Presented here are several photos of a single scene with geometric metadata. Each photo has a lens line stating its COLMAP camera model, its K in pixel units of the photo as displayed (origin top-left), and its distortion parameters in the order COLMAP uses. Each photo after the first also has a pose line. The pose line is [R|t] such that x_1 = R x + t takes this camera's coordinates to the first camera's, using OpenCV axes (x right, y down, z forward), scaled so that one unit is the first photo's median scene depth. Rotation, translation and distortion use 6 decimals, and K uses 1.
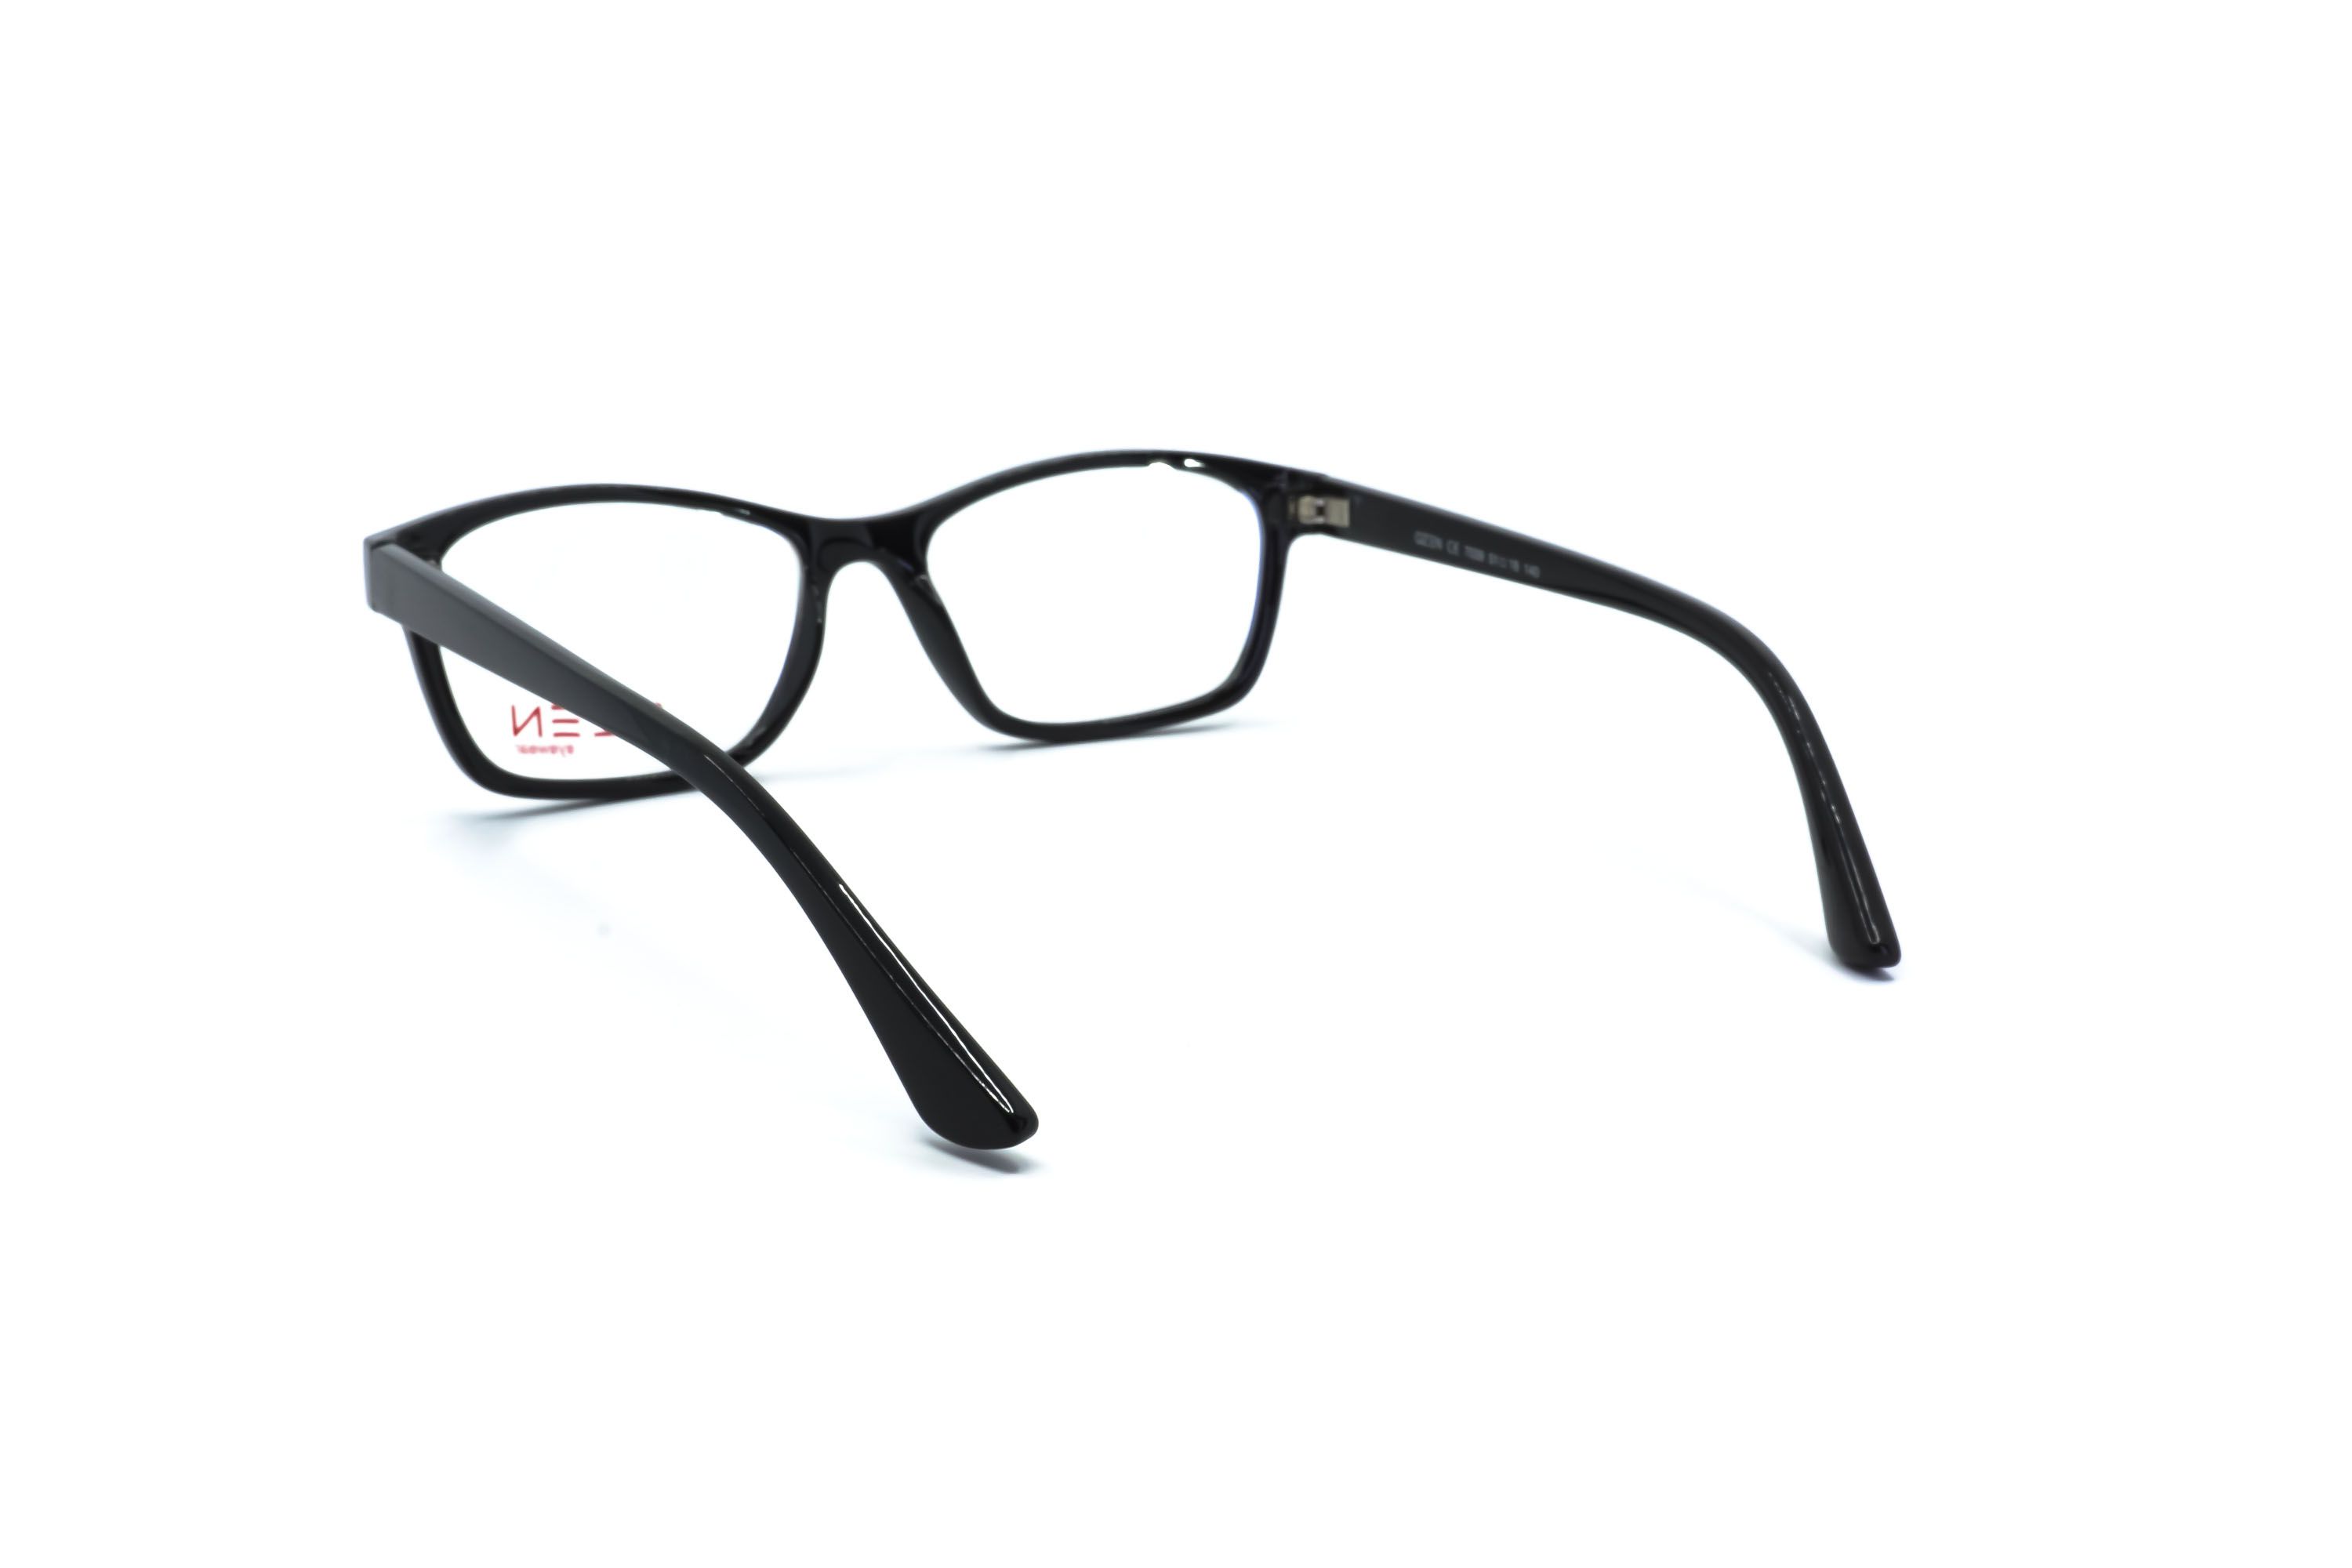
lens RADIAL K [[2949.0, 0, 1176.0], [0, 2949.0, 784.0], [0, 0, 1]] dist [0.000621, -0.020740]
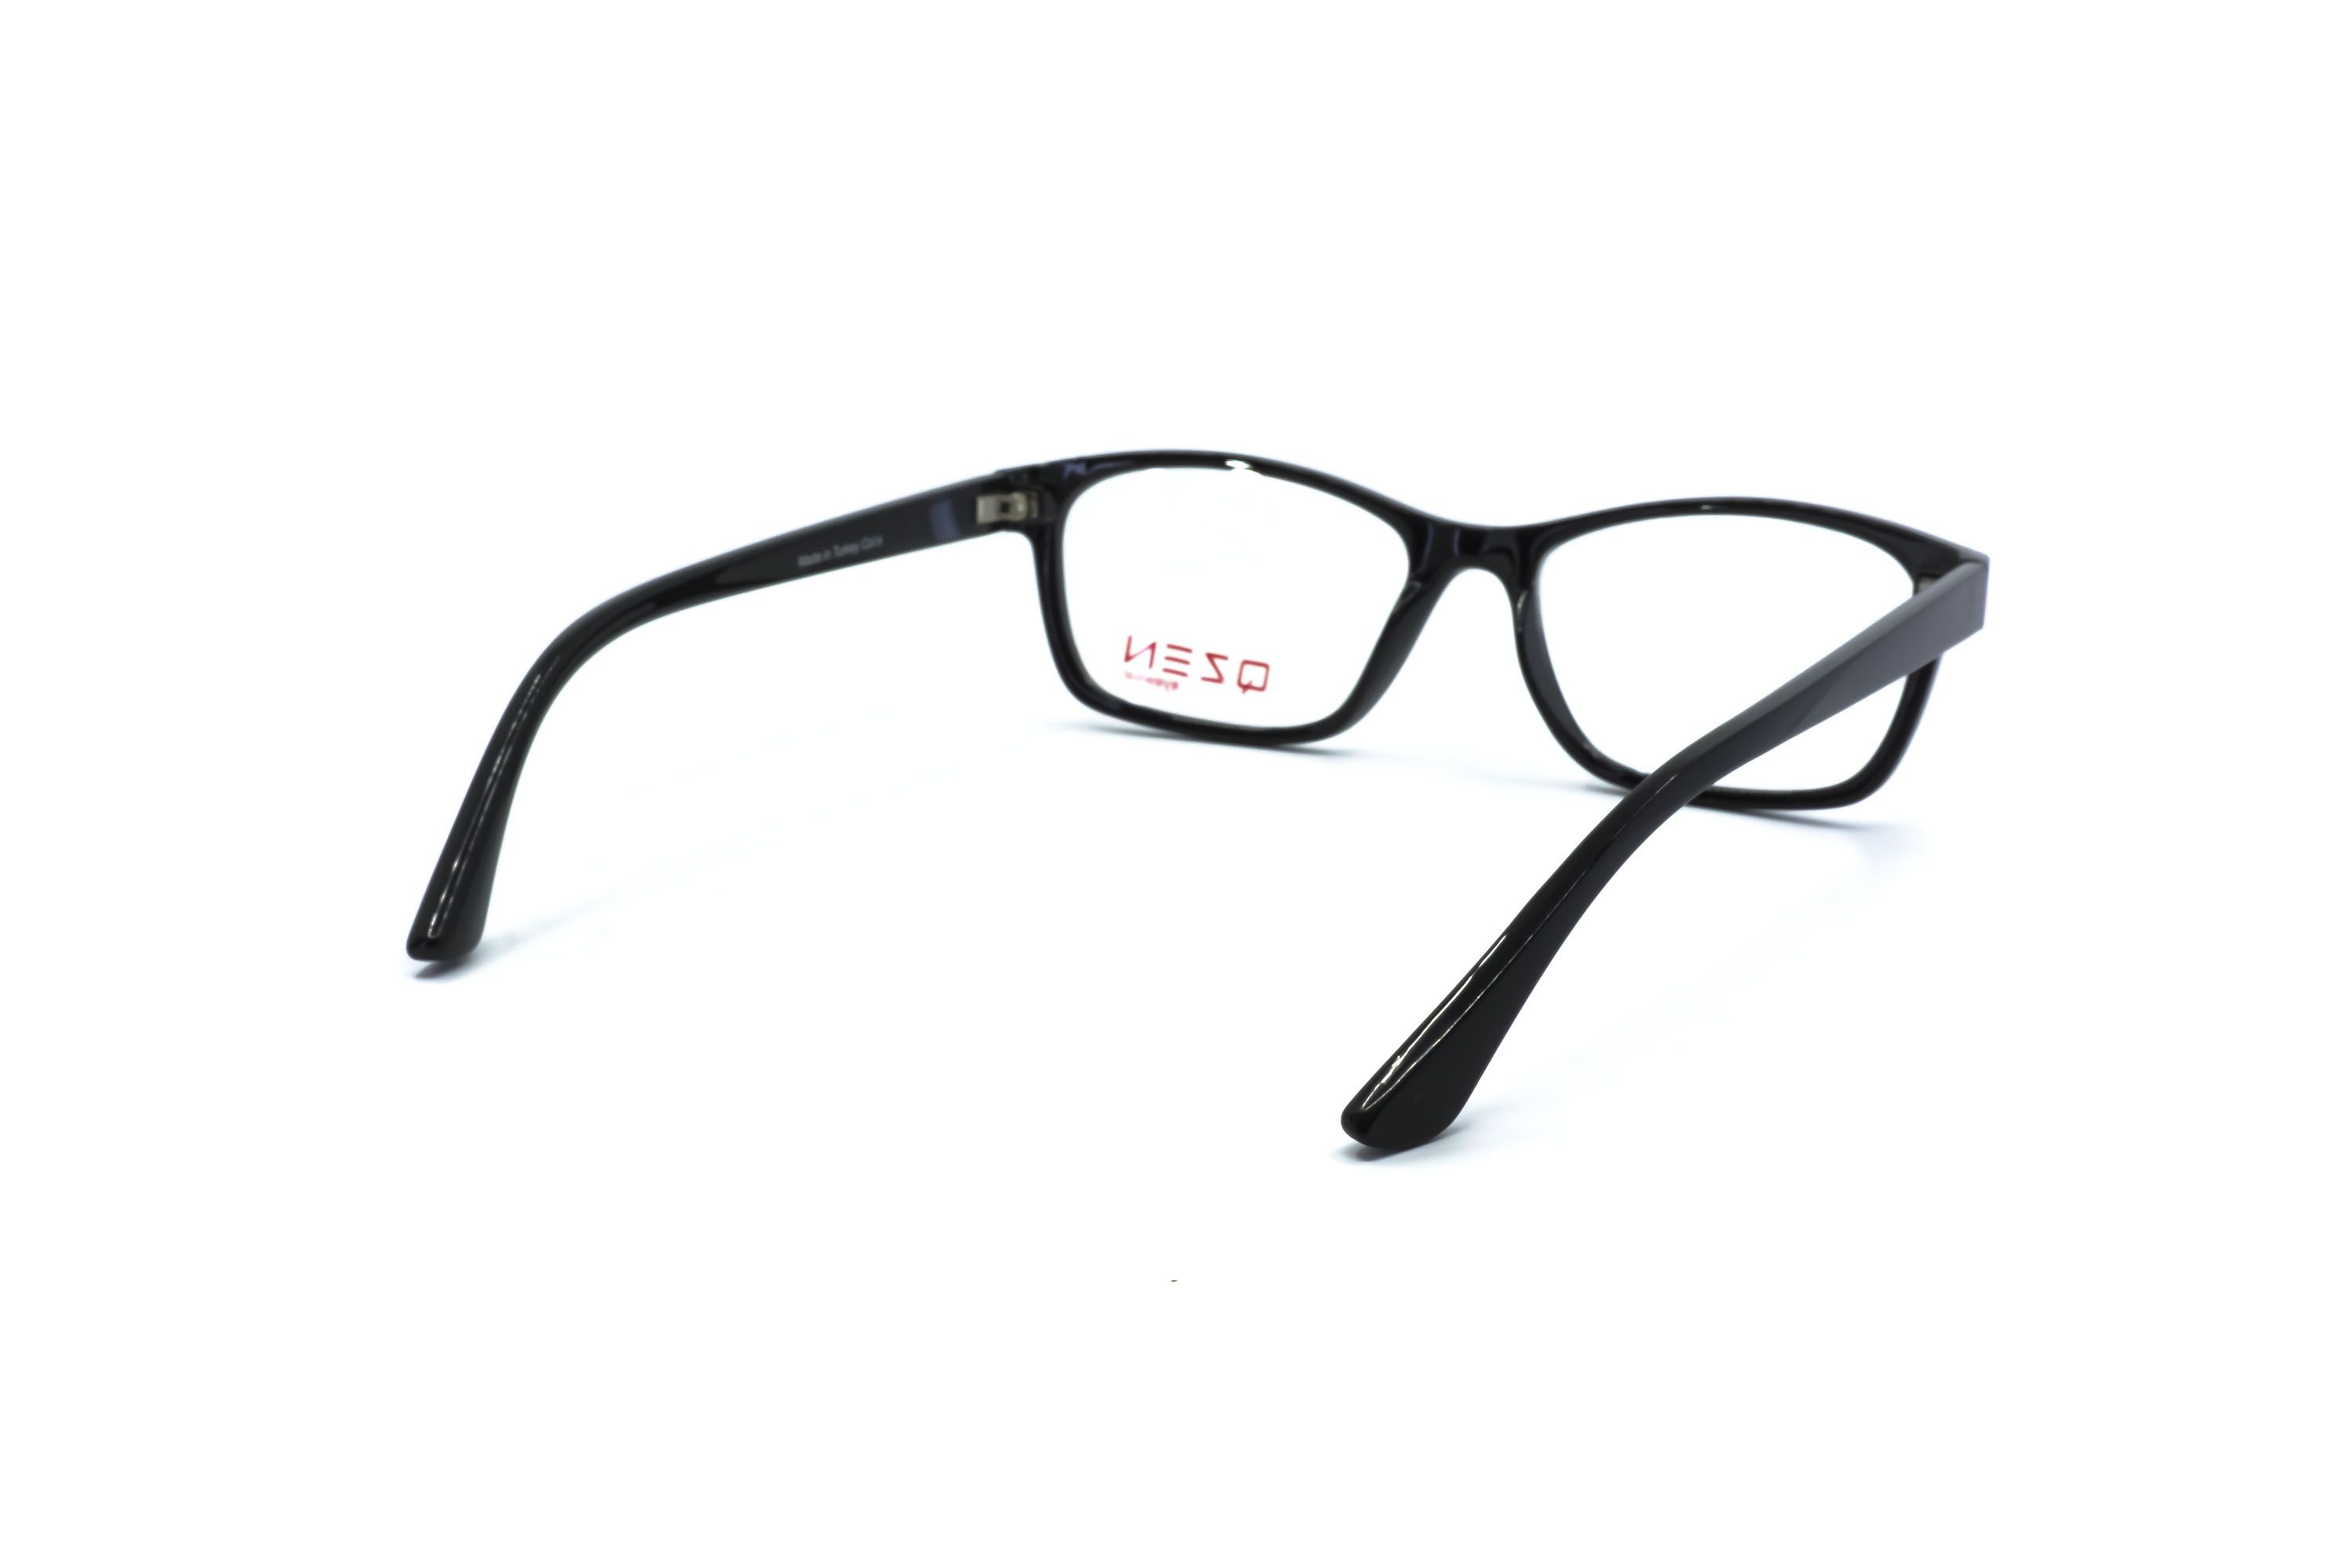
lens RADIAL K [[2949.0, 0, 1176.0], [0, 2949.0, 784.0], [0, 0, 1]] dist [0.000621, -0.020740]
pose [[0.486138, 0.200373, -0.850600, 0.728765], [-0.210526, 0.971544, 0.108542, -0.093799], [0.848144, 0.126307, 0.514488, 0.414670]]
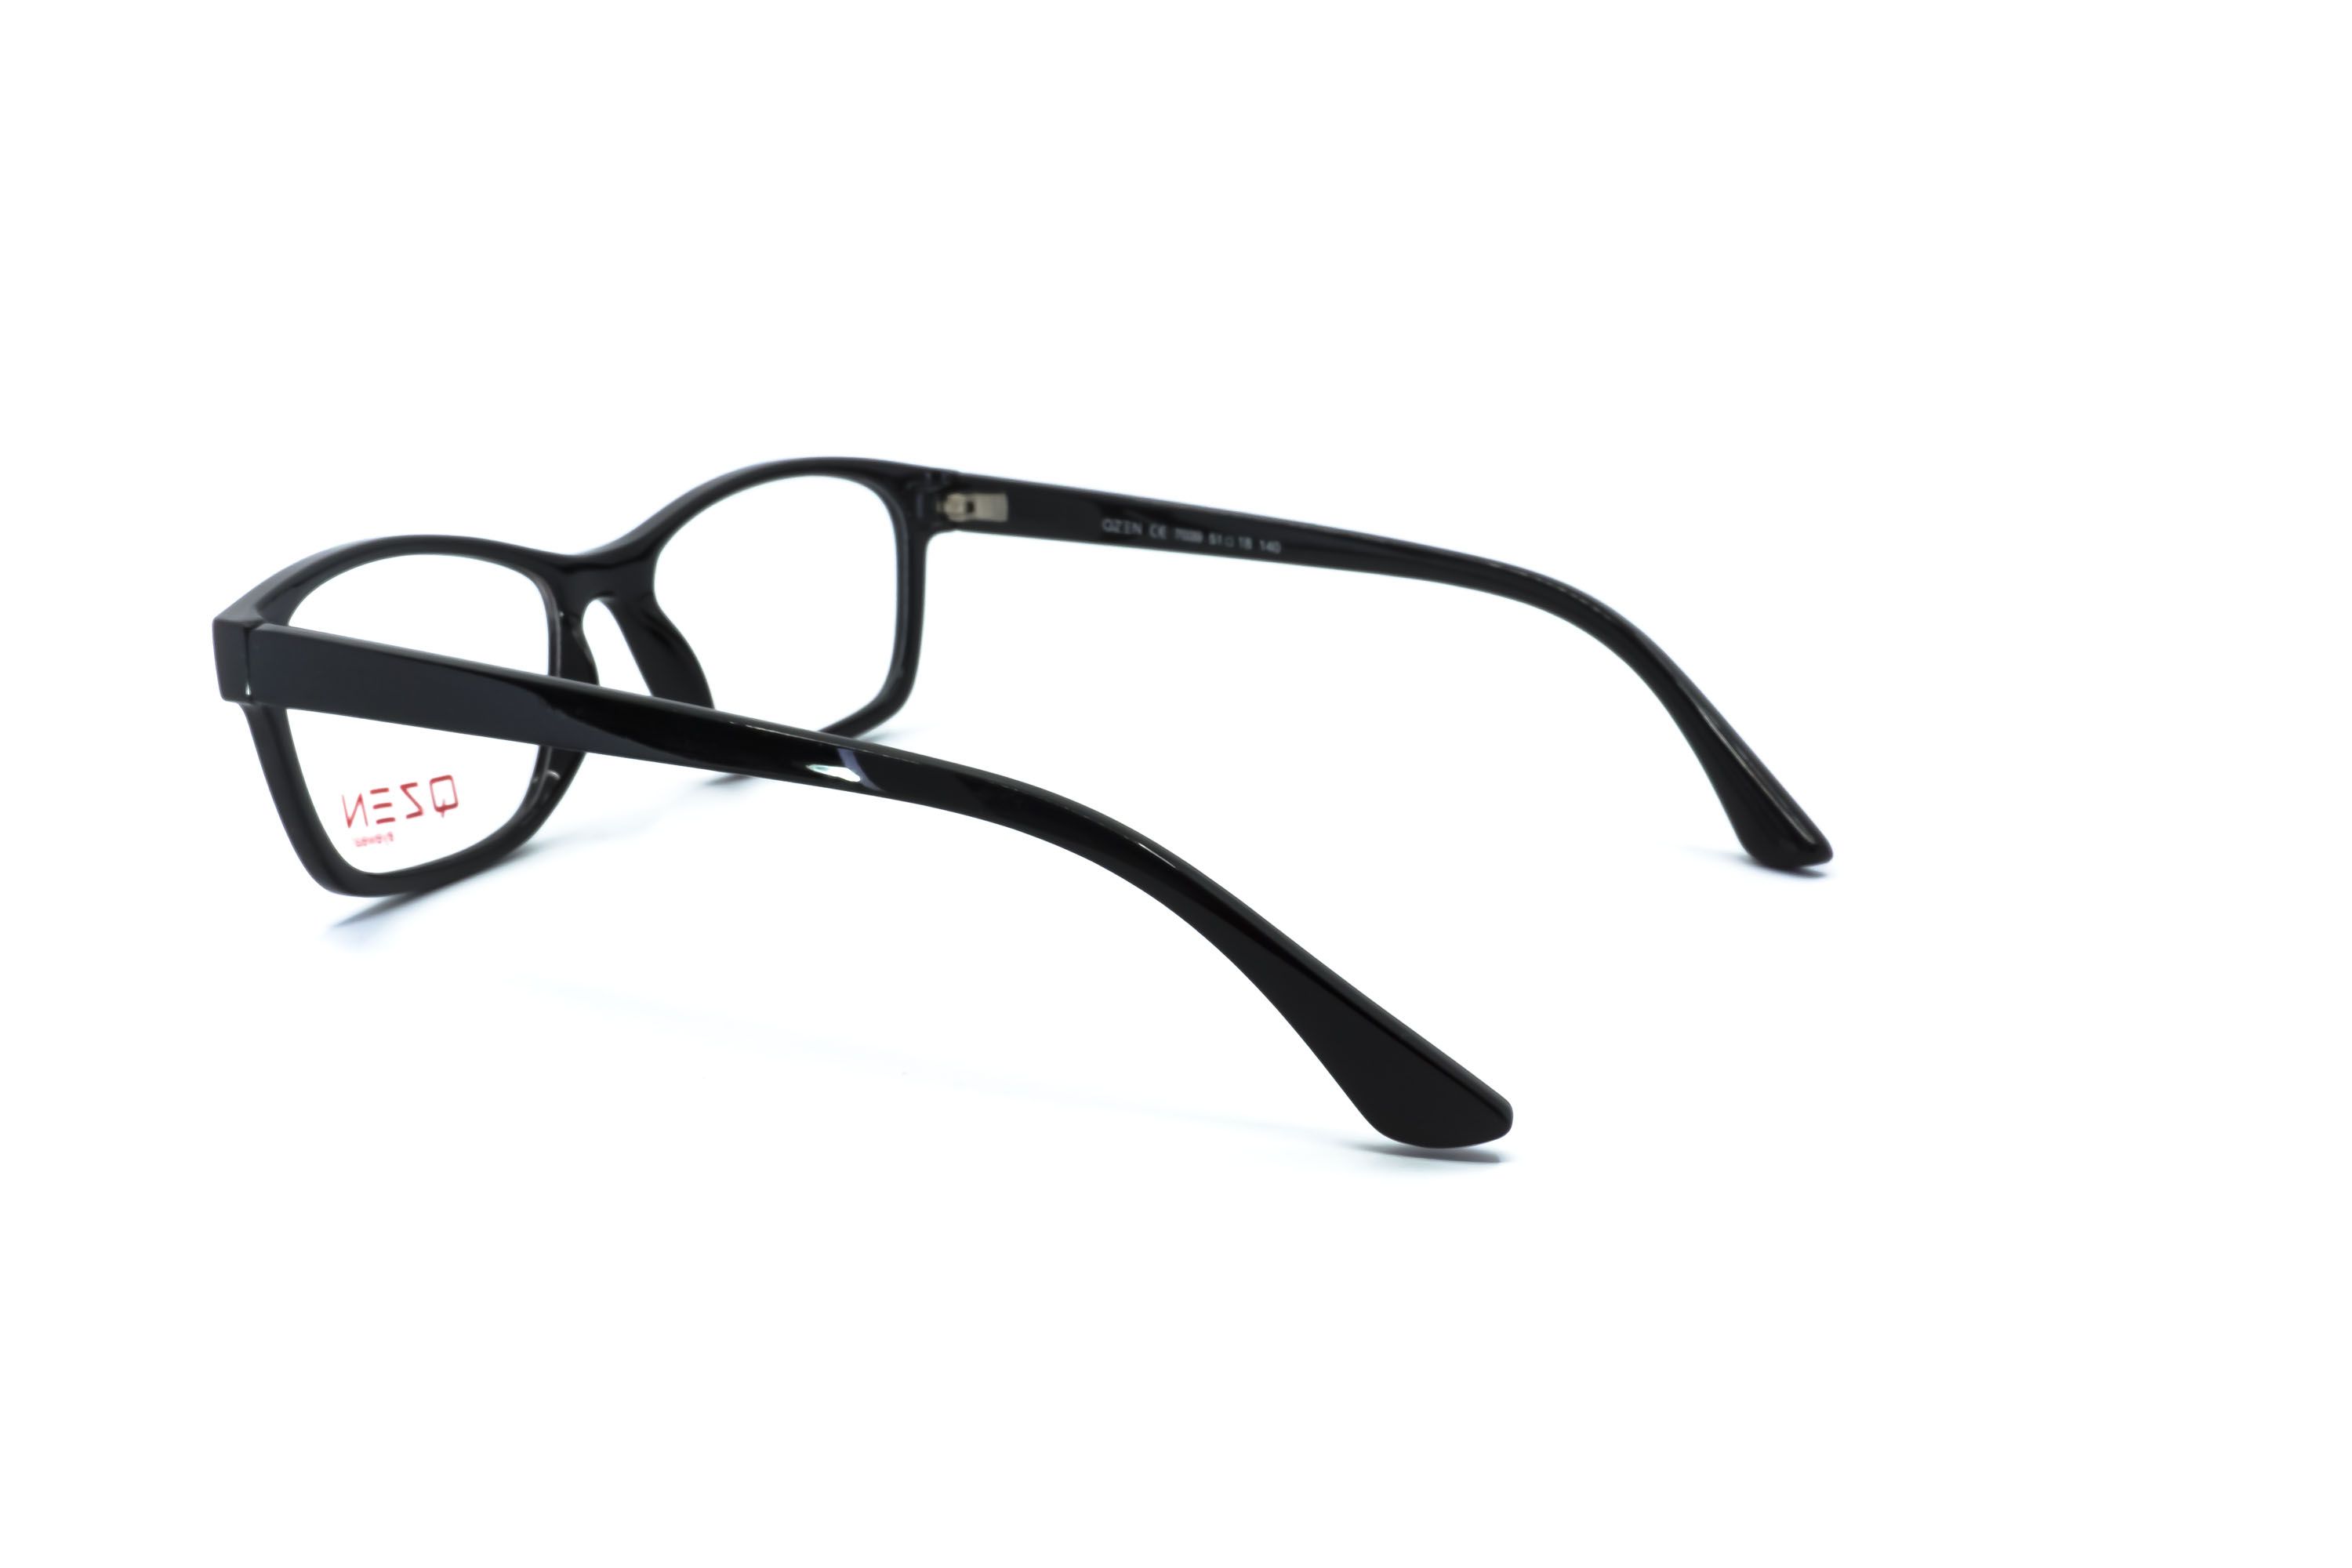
lens RADIAL K [[2949.0, 0, 1176.0], [0, 2949.0, 784.0], [0, 0, 1]] dist [0.000621, -0.020740]
pose [[0.865777, -0.122048, 0.485319, -0.415045], [0.117336, 0.992278, 0.040217, -0.034211], [-0.486480, 0.022126, 0.873412, 0.106119]]
